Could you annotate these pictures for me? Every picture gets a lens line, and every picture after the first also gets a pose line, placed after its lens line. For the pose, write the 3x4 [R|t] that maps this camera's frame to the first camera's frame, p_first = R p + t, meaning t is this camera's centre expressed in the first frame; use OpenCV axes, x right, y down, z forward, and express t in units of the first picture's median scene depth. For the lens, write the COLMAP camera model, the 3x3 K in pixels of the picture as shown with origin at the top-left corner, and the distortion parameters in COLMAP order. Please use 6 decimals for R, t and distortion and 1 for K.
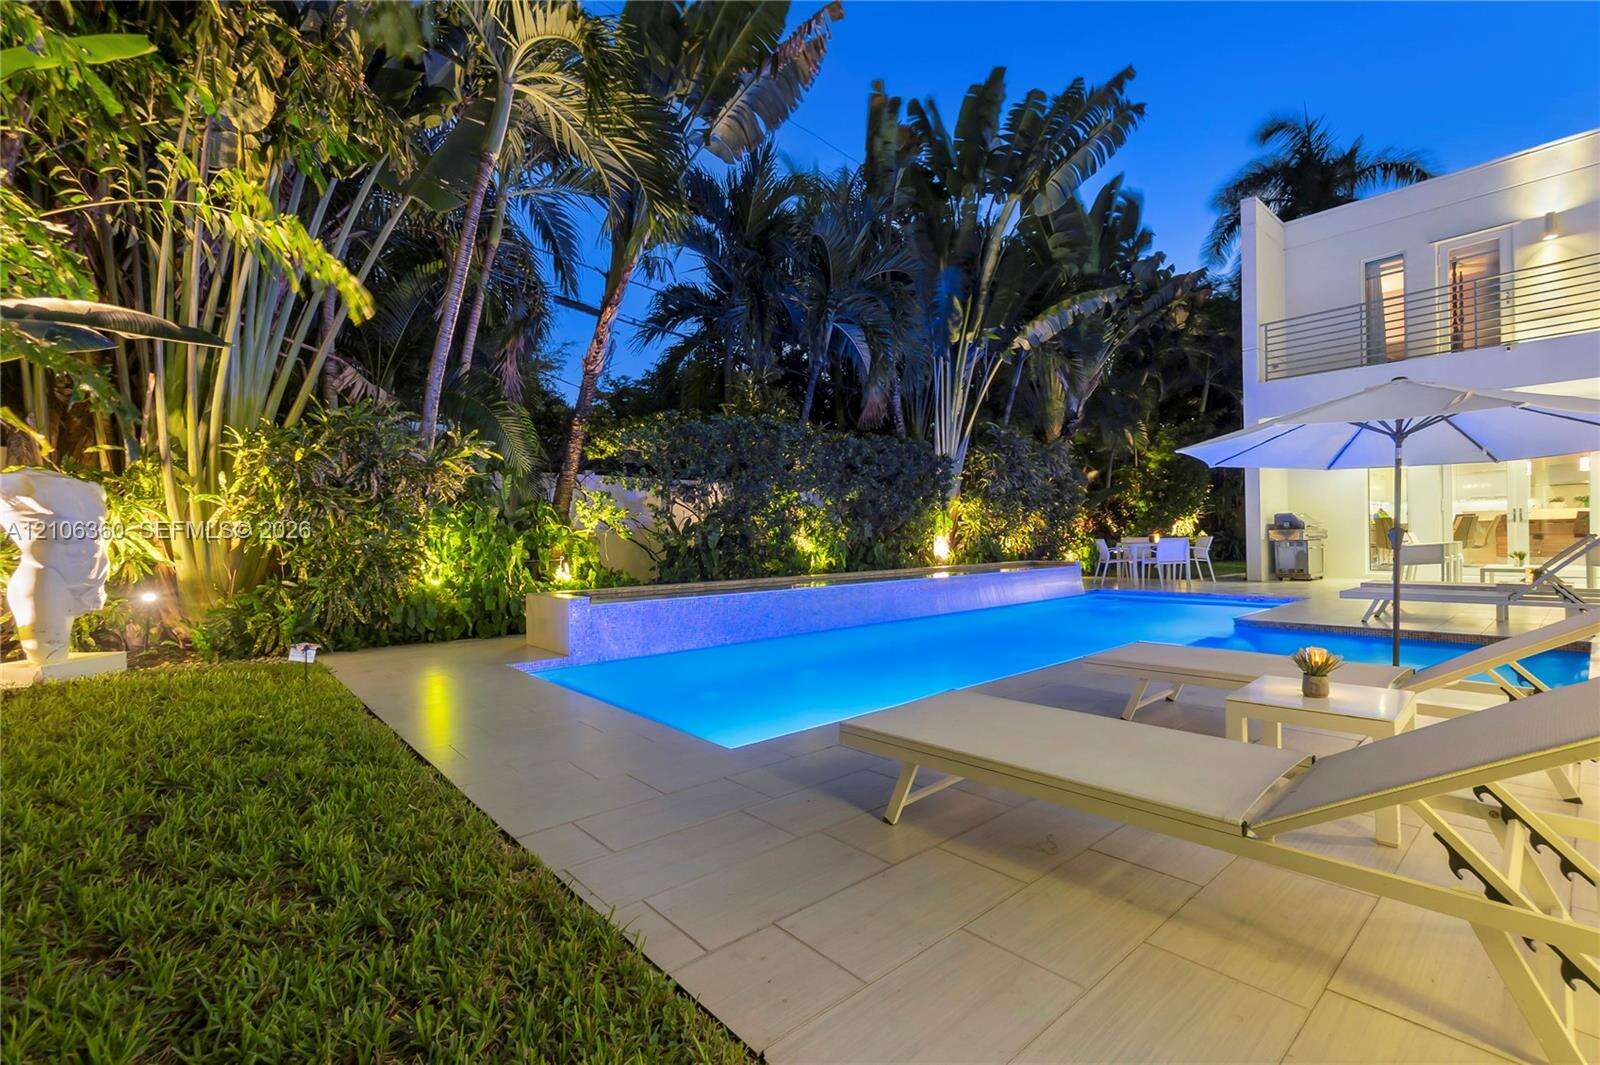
lens RADIAL K [[697.3, 0, 795.4], [0, 697.3, 543.0], [0, 0, 1]] dist [-0.022485, -0.000189]
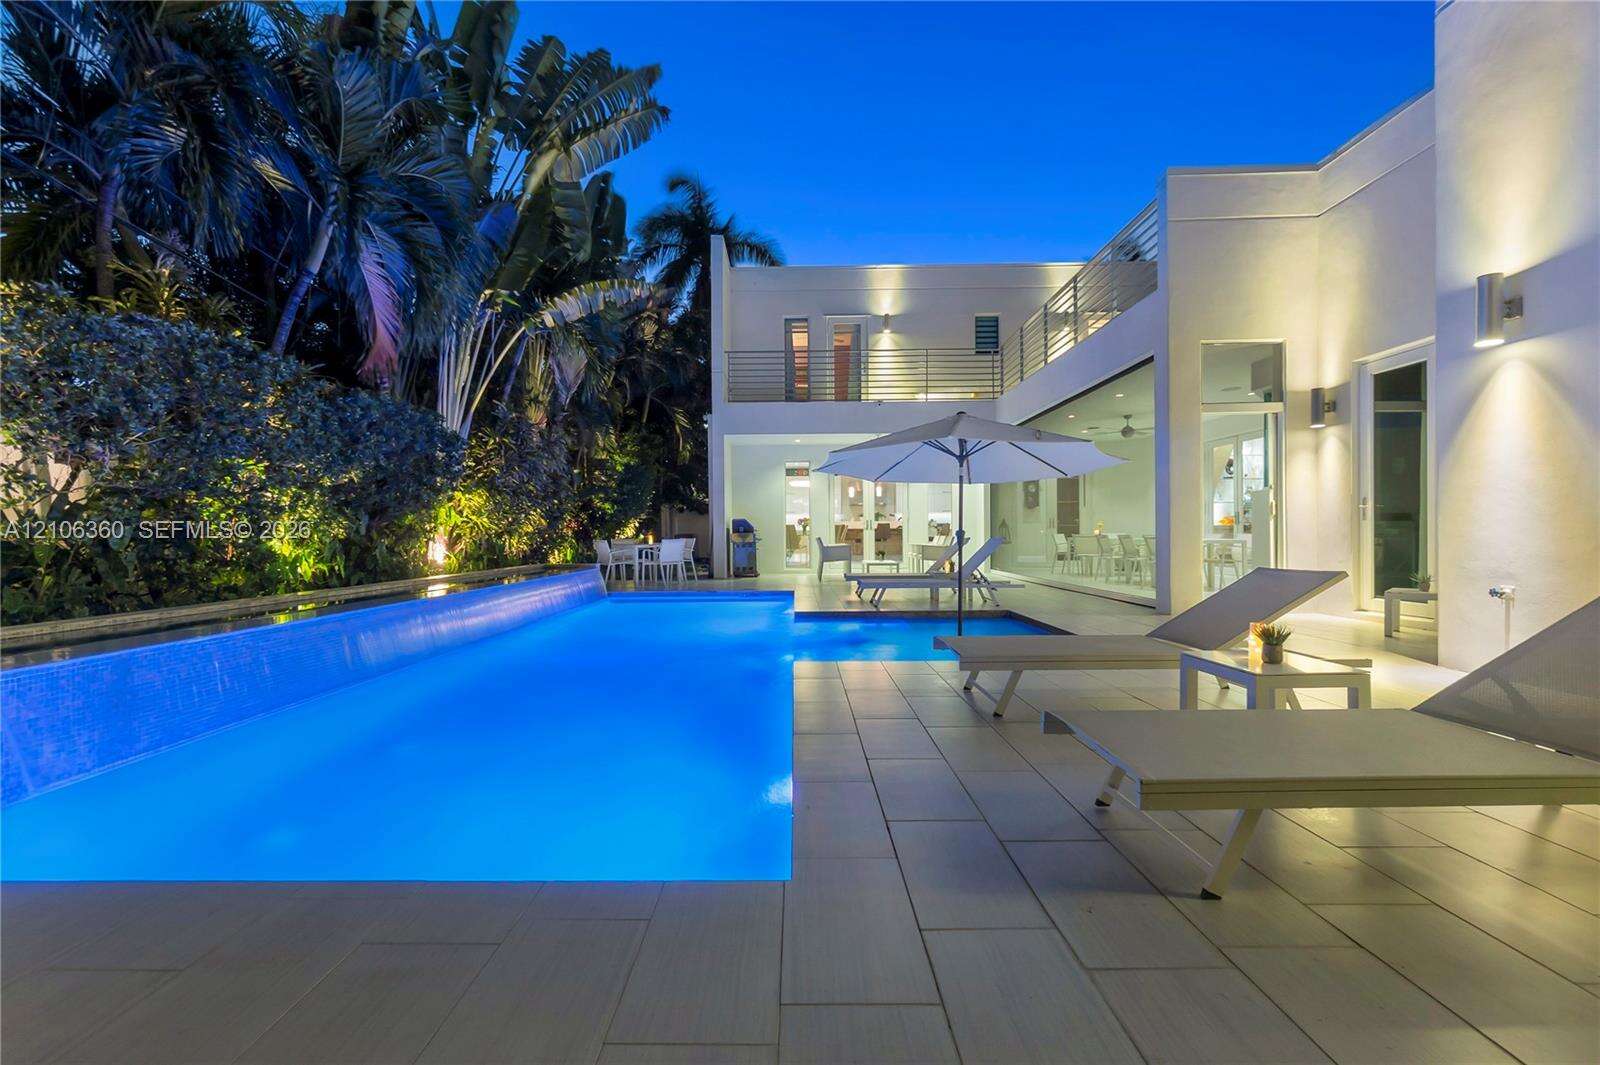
lens RADIAL K [[715.6, 0, 800.0], [0, 715.6, 532.5], [0, 0, 1]] dist [0.003205, 0.000252]
pose [[0.642790, 0.014840, 0.765898, -0.148583], [0.000806, 0.999799, -0.020048, 0.003757], [-0.766042, 0.013504, 0.642649, 0.164072]]
